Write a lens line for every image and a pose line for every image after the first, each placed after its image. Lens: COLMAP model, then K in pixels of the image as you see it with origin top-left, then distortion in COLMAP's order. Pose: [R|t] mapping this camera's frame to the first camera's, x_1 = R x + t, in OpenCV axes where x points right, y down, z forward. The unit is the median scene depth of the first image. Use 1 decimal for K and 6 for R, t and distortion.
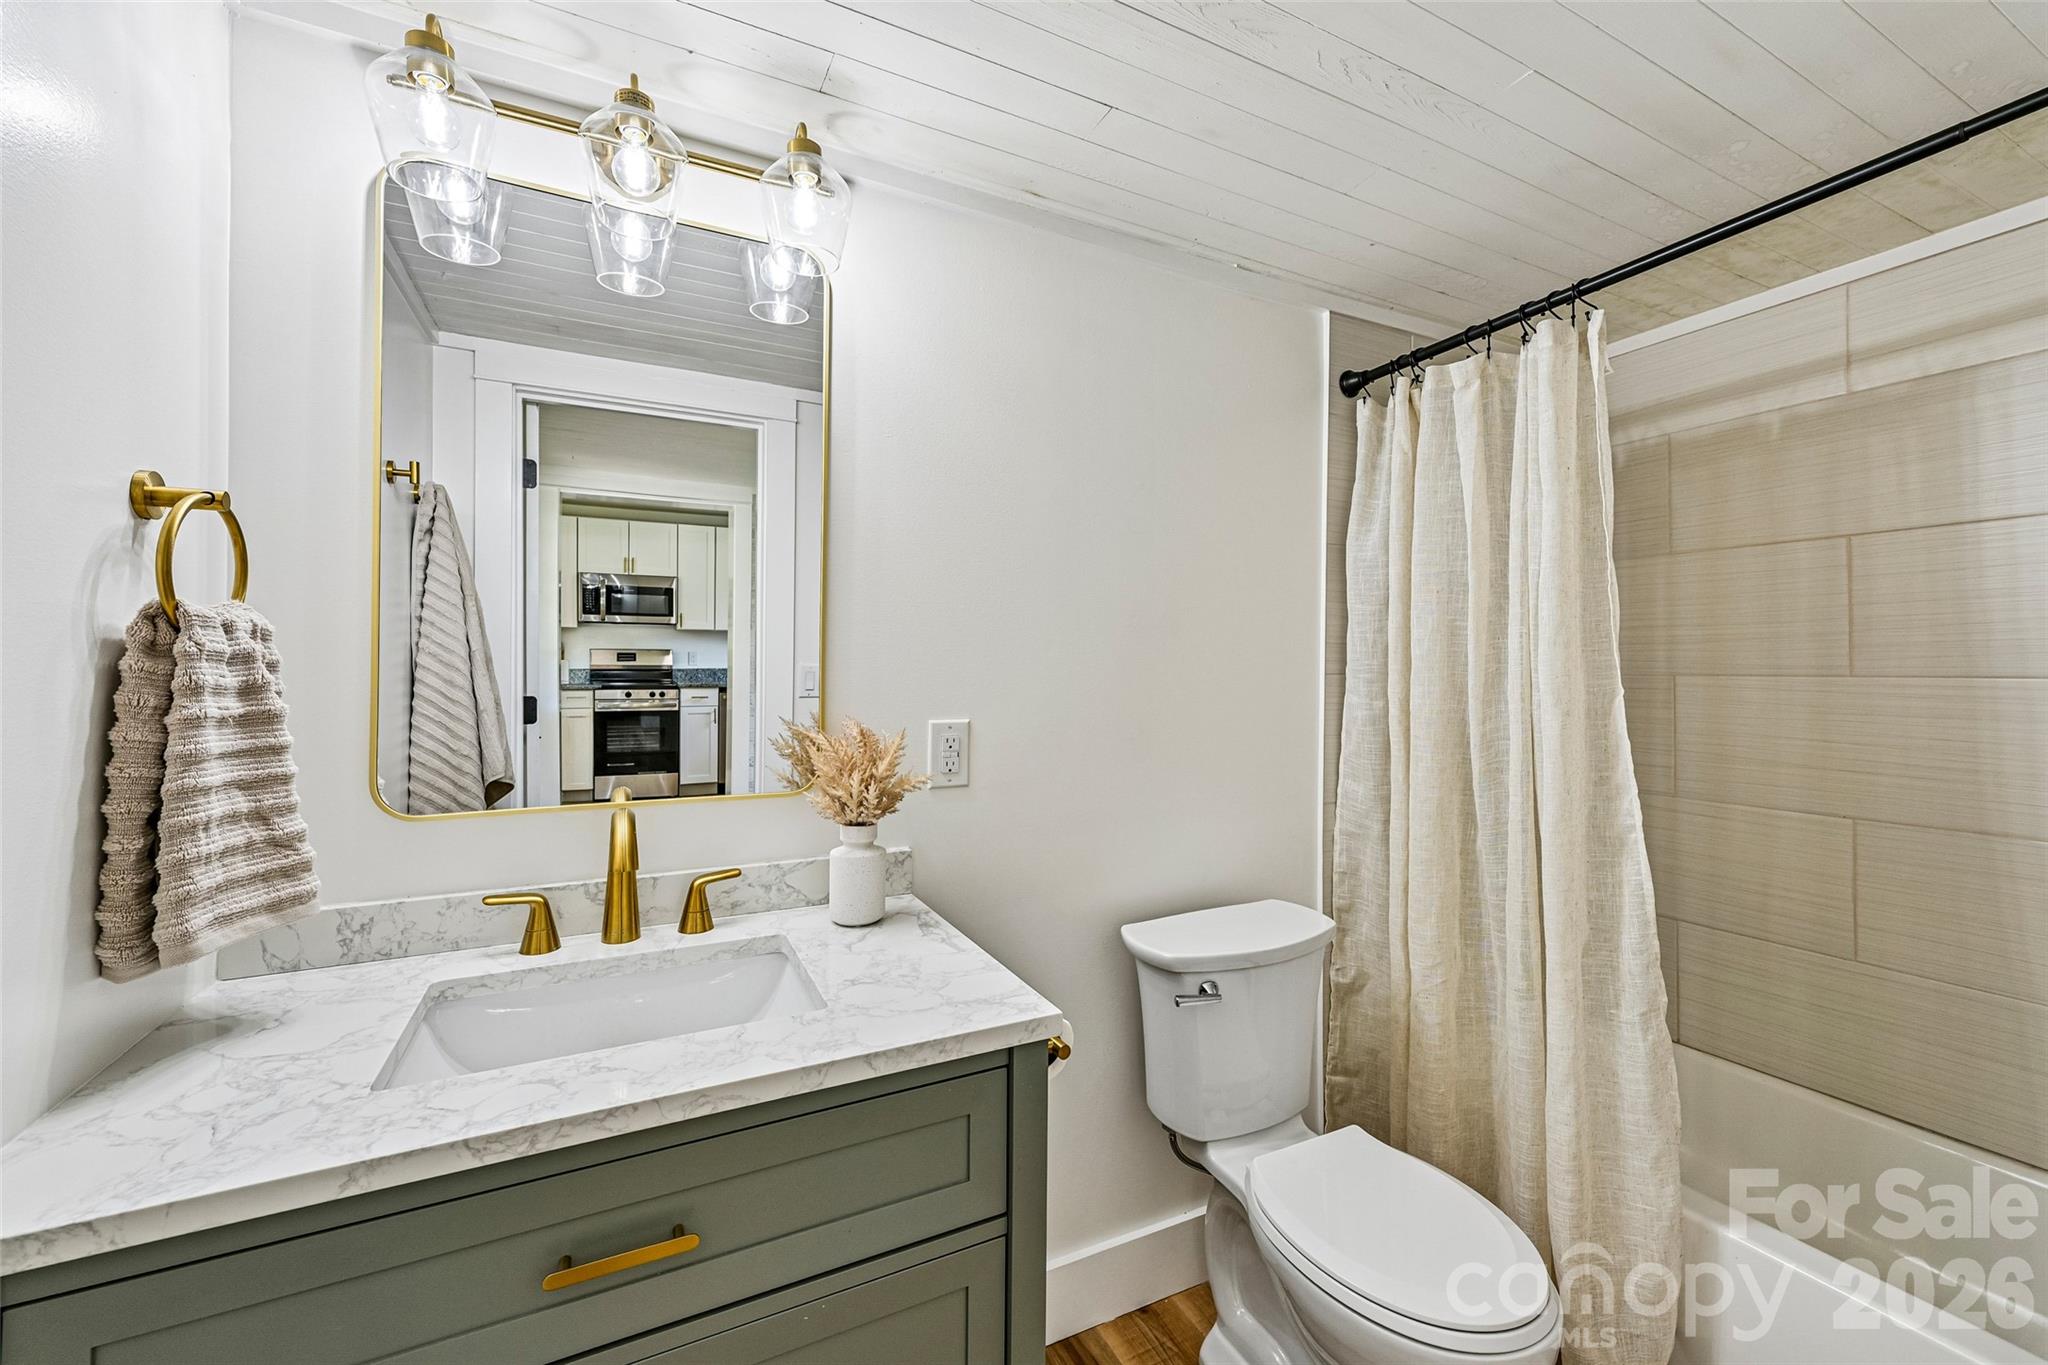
lens RADIAL K [[815.6, 0, 1030.5], [0, 815.6, 674.1], [0, 0, 1]] dist [-0.007312, 0.001955]
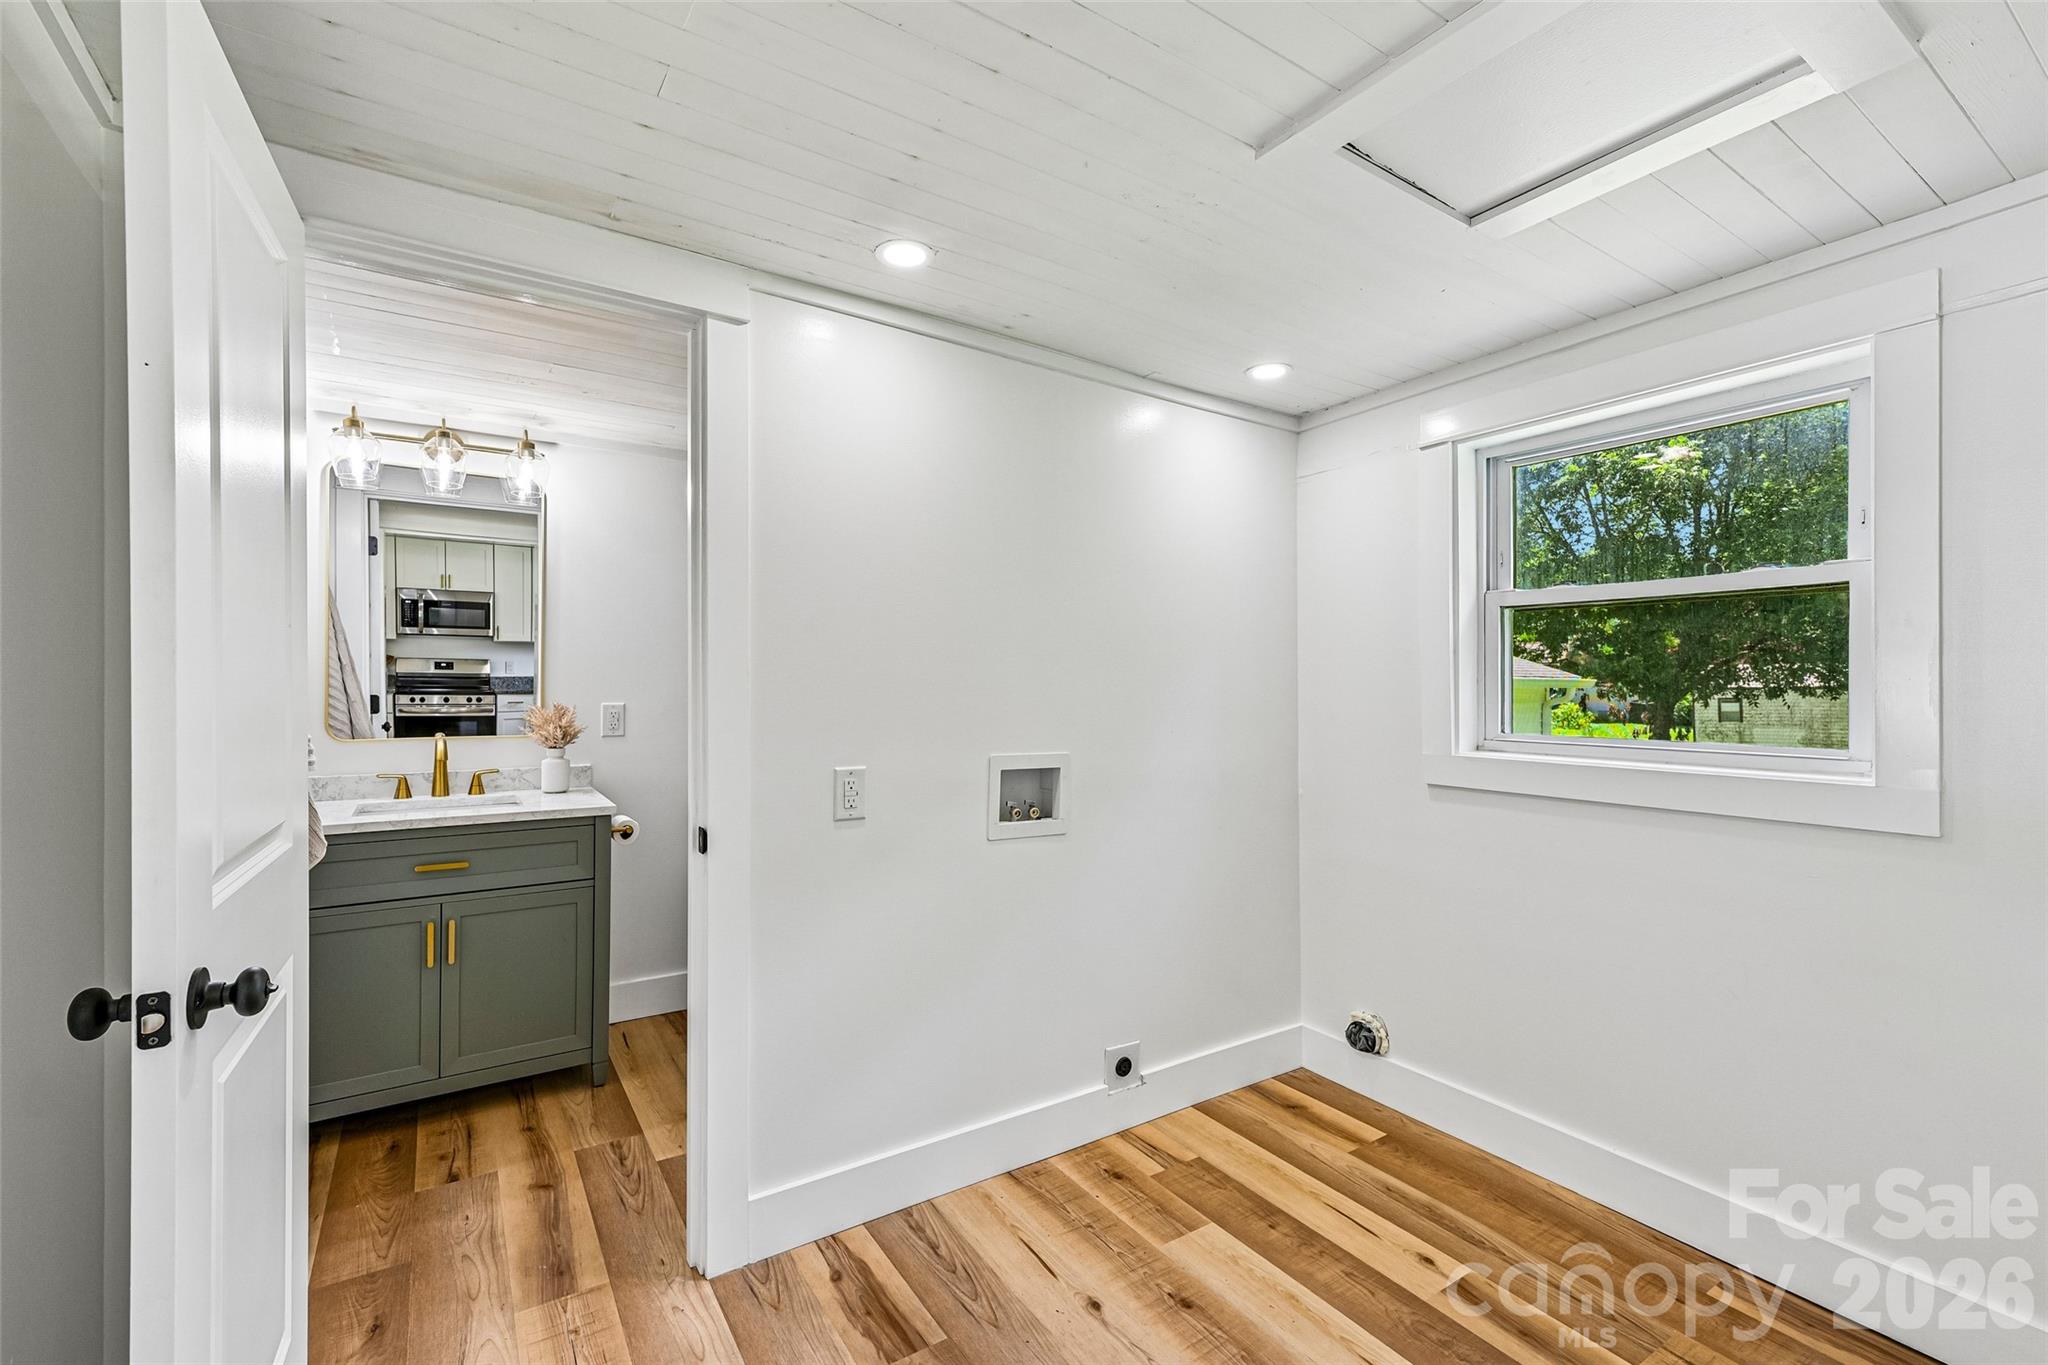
lens RADIAL K [[863.7, 0, 1017.1], [0, 863.7, 696.0], [0, 0, 1]] dist [-0.000354, -0.000475]
pose [[0.992291, 0.001735, 0.123920, 0.133280], [-0.003448, 0.999901, 0.013606, 0.001165], [-0.123885, -0.013928, 0.992199, -0.266083]]
